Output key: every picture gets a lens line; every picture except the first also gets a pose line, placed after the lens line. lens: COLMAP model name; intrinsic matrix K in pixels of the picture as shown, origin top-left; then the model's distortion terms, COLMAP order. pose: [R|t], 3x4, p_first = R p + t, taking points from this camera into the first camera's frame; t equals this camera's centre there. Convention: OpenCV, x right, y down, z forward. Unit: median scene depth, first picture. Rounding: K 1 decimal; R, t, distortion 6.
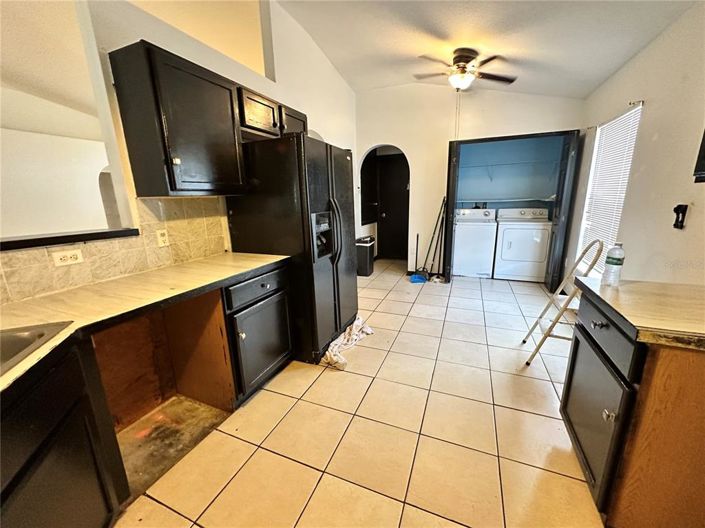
lens RADIAL K [[280.7, 0, 355.0], [0, 280.7, 265.8], [0, 0, 1]] dist [-0.002368, 0.001071]
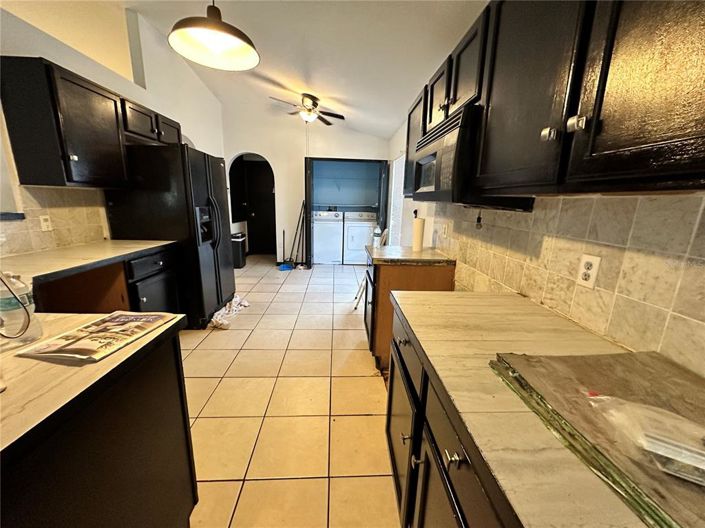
lens RADIAL K [[280.7, 0, 349.7], [0, 280.7, 264.1], [0, 0, 1]] dist [-0.002368, 0.001071]
pose [[0.907105, -0.044428, 0.418554, -0.040671], [0.052456, 0.998594, -0.007688, 0.075863], [-0.417624, 0.028930, 0.908159, -0.282873]]
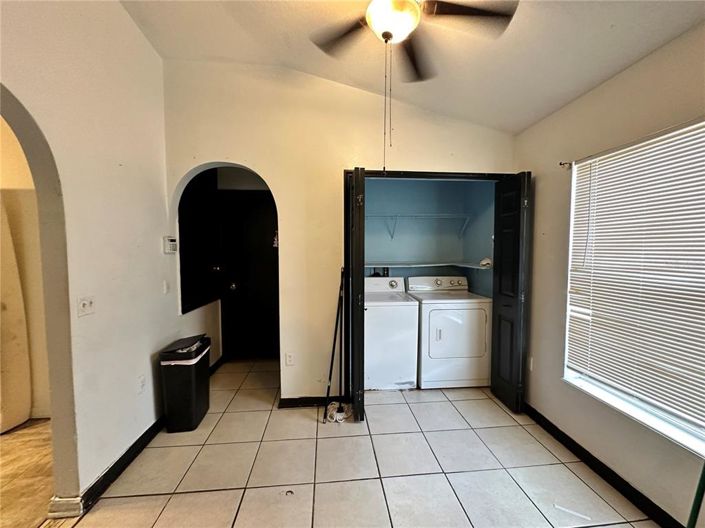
lens RADIAL K [[280.7, 0, 348.7], [0, 280.7, 266.1], [0, 0, 1]] dist [-0.002368, 0.001071]
pose [[0.893574, -0.002473, 0.448909, 0.097103], [0.088271, 0.981430, -0.170301, -0.179224], [-0.440151, 0.191802, 0.877199, 0.642667]]
